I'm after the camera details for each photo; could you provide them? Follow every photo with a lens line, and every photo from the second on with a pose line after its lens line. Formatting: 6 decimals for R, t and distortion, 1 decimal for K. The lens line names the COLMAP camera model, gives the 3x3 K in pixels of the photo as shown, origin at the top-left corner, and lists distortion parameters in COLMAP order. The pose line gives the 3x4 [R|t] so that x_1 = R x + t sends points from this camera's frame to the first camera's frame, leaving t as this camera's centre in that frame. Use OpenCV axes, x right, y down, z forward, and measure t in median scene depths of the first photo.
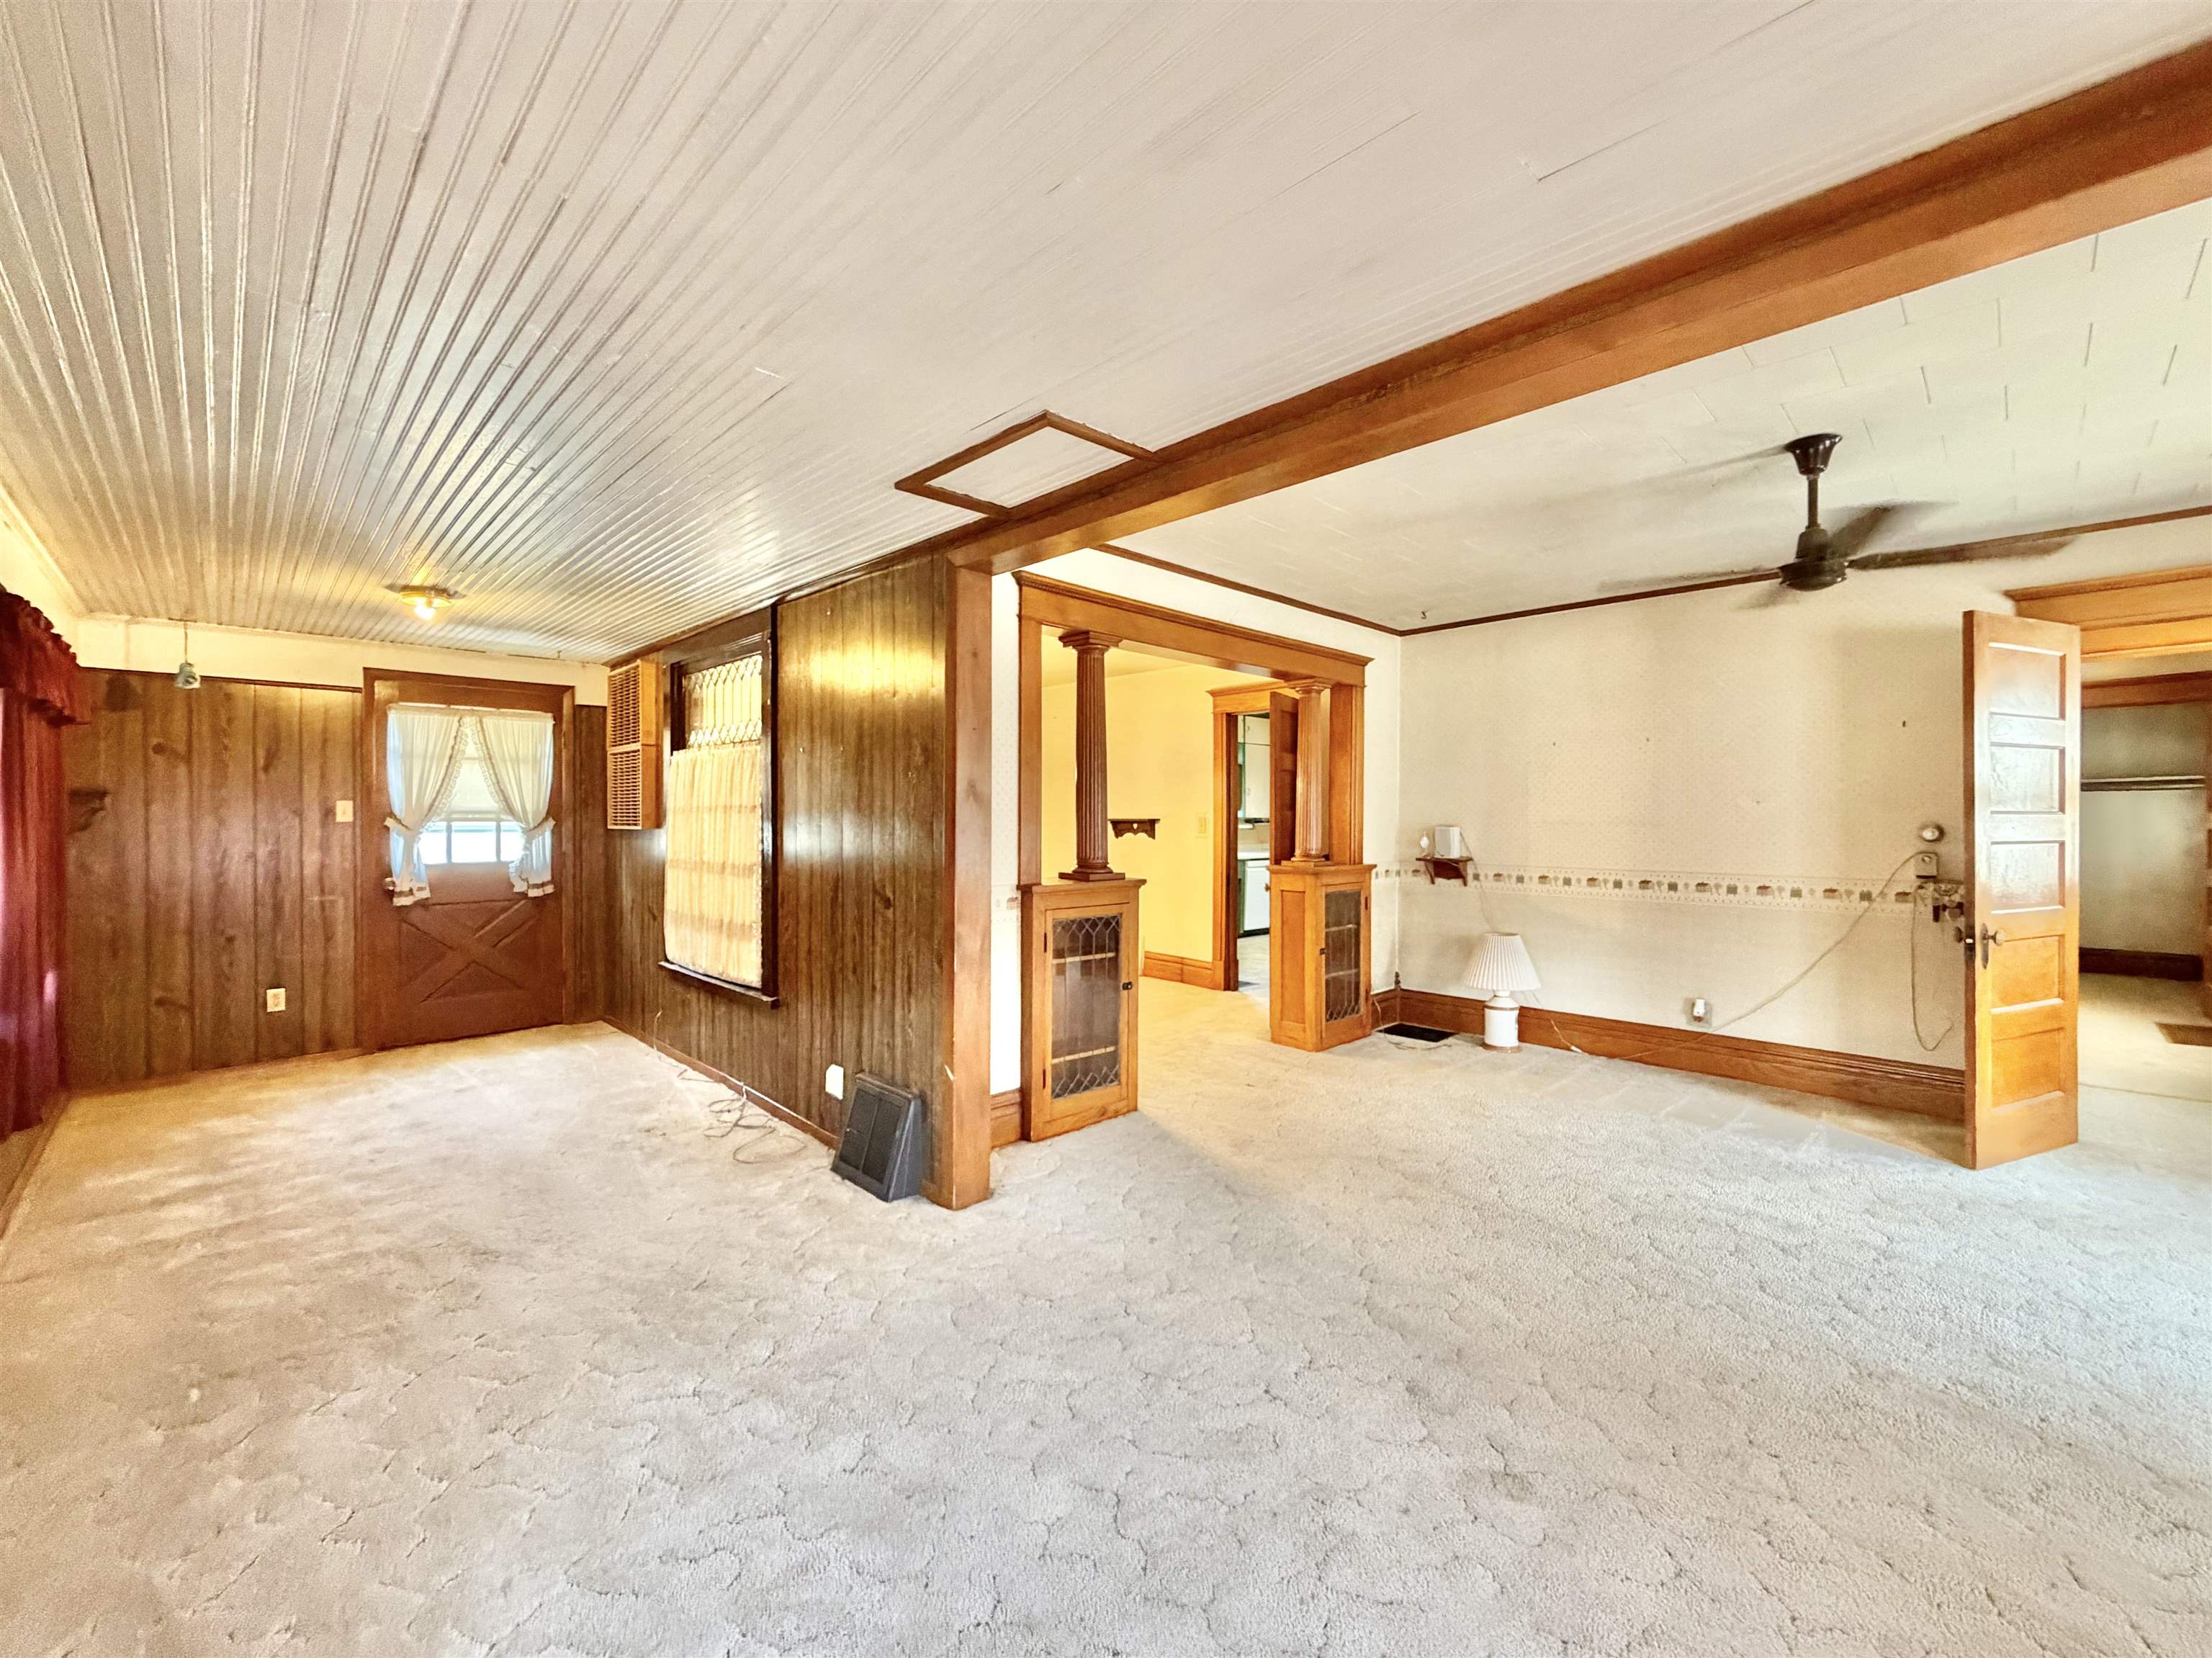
lens RADIAL K [[905.3, 0, 1099.1], [0, 905.3, 824.4], [0, 0, 1]] dist [-0.000754, -0.000037]
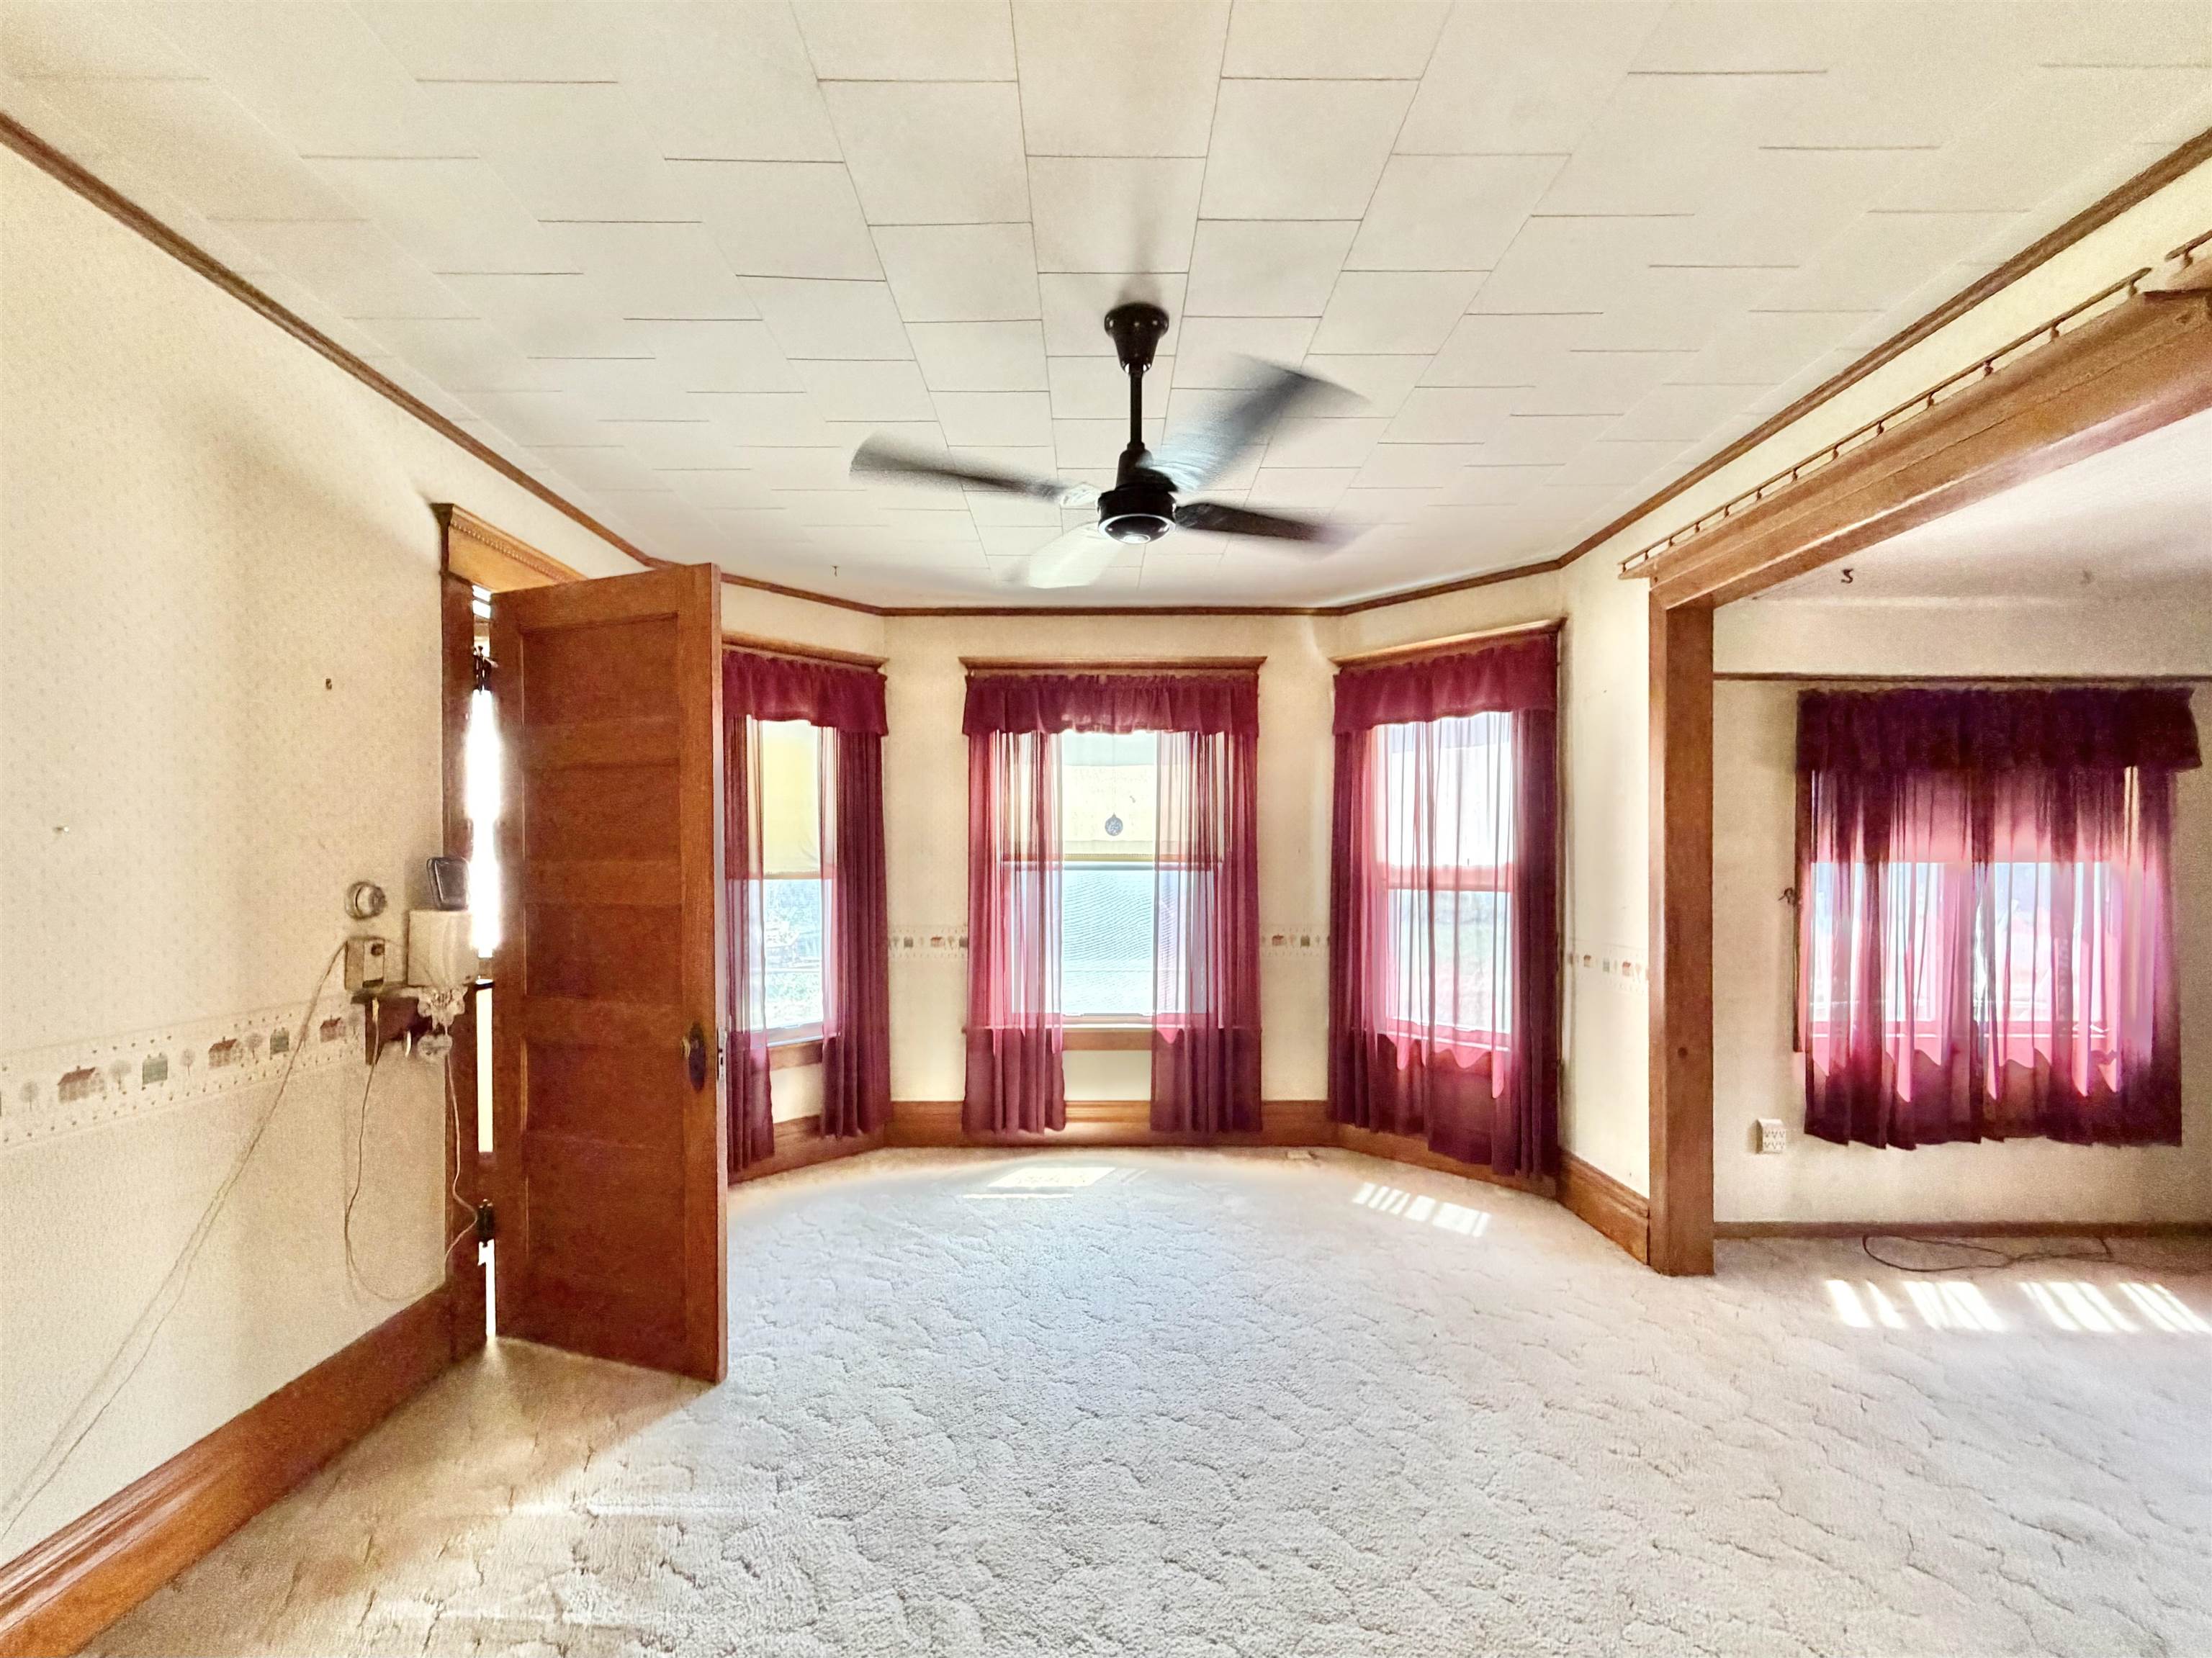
lens RADIAL K [[890.8, 0, 1101.0], [0, 890.8, 864.6], [0, 0, 1]] dist [-0.028713, -0.000026]
pose [[-0.719586, 0.001032, 0.694402, 0.249603], [0.007938, 0.999946, 0.006739, -0.011073], [-0.694358, 0.010361, -0.719556, 1.061659]]
